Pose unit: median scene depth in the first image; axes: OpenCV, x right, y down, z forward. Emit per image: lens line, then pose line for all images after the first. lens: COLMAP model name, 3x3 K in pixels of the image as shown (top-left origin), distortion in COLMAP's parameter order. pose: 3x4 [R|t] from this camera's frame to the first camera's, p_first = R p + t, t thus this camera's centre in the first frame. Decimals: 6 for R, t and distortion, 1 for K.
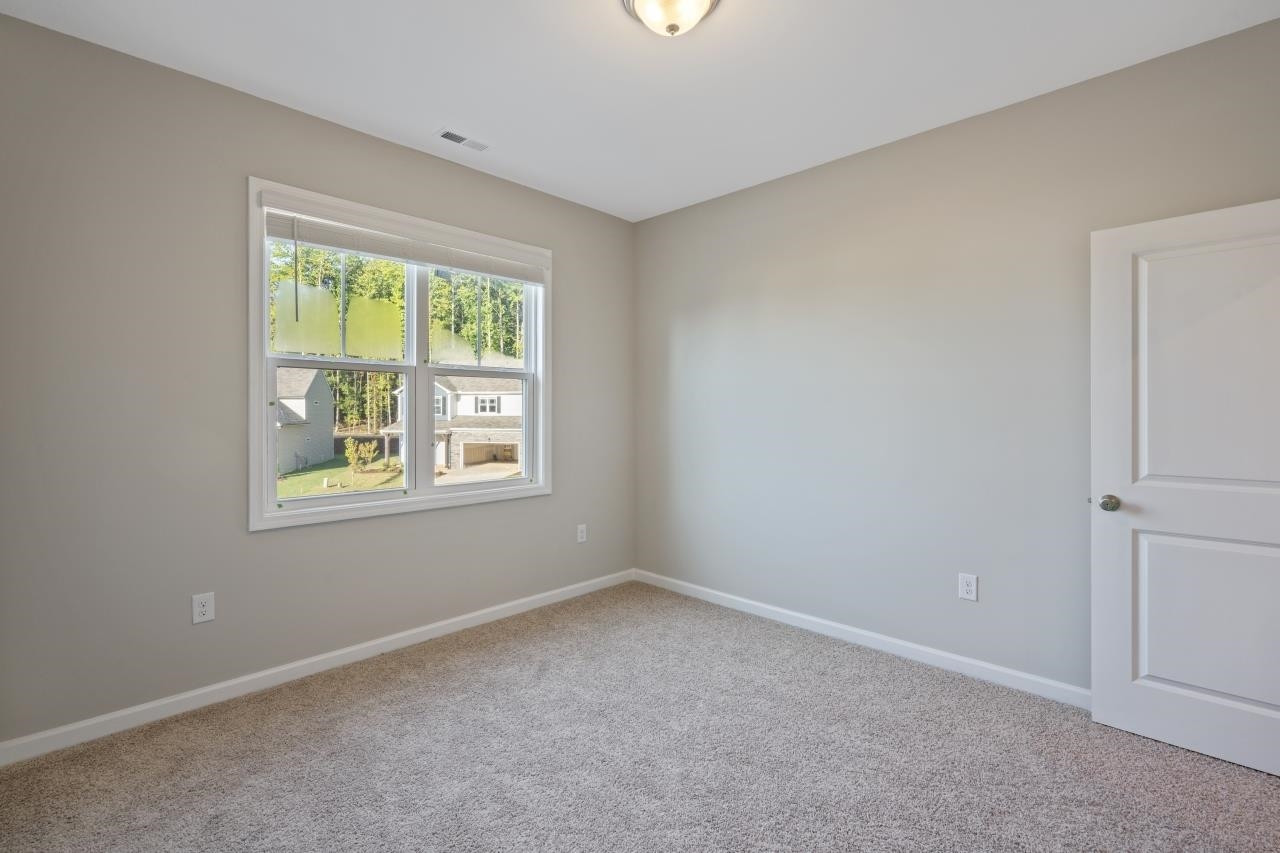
lens RADIAL K [[582.9, 0, 639.7], [0, 582.9, 418.1], [0, 0, 1]] dist [0.002884, 0.000461]
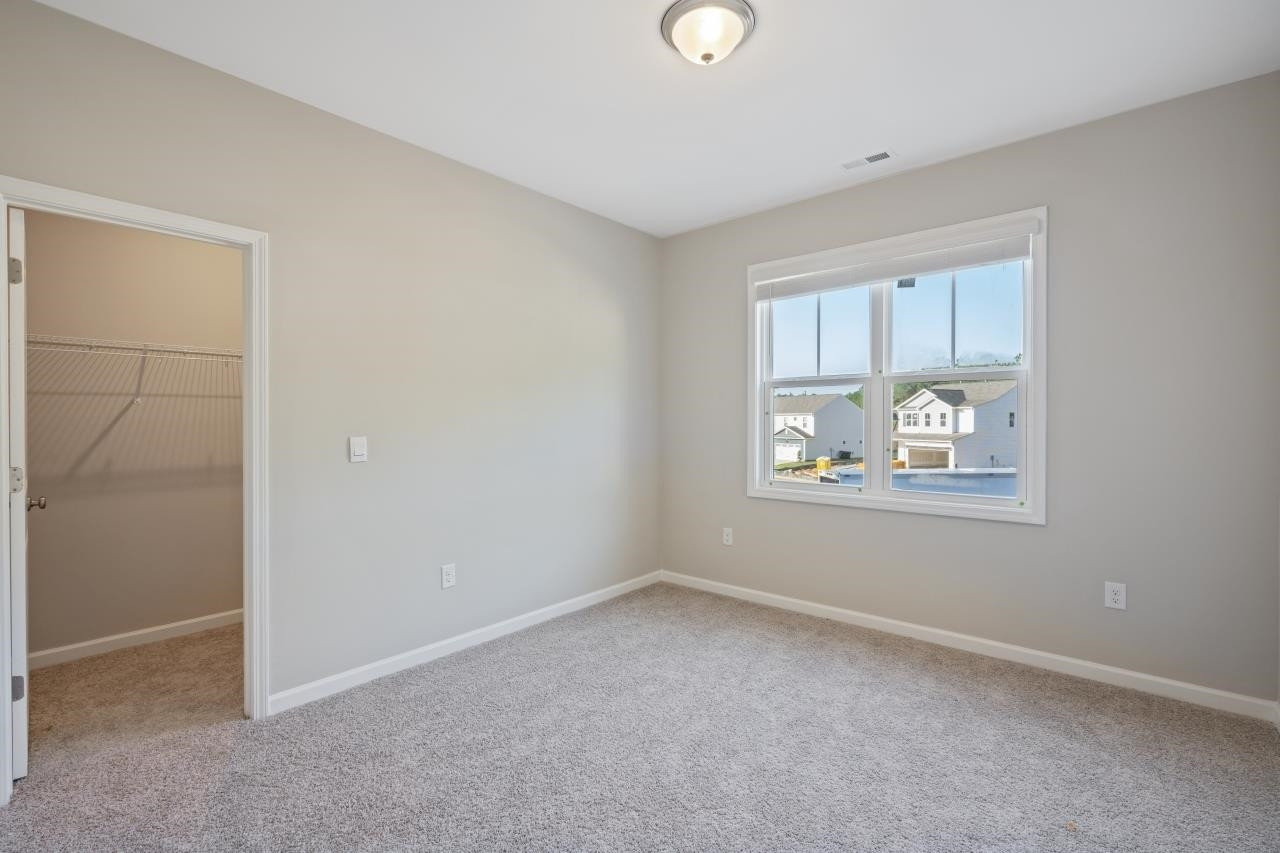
lens RADIAL K [[576.1, 0, 640.0], [0, 576.1, 426.5], [0, 0, 1]] dist [-0.002002, 0.000270]
pose [[0.069134, 0.008656, -0.997570, 0.763446], [-0.014844, 0.999861, 0.007648, 0.003319], [0.997497, 0.014280, 0.069252, 0.561106]]
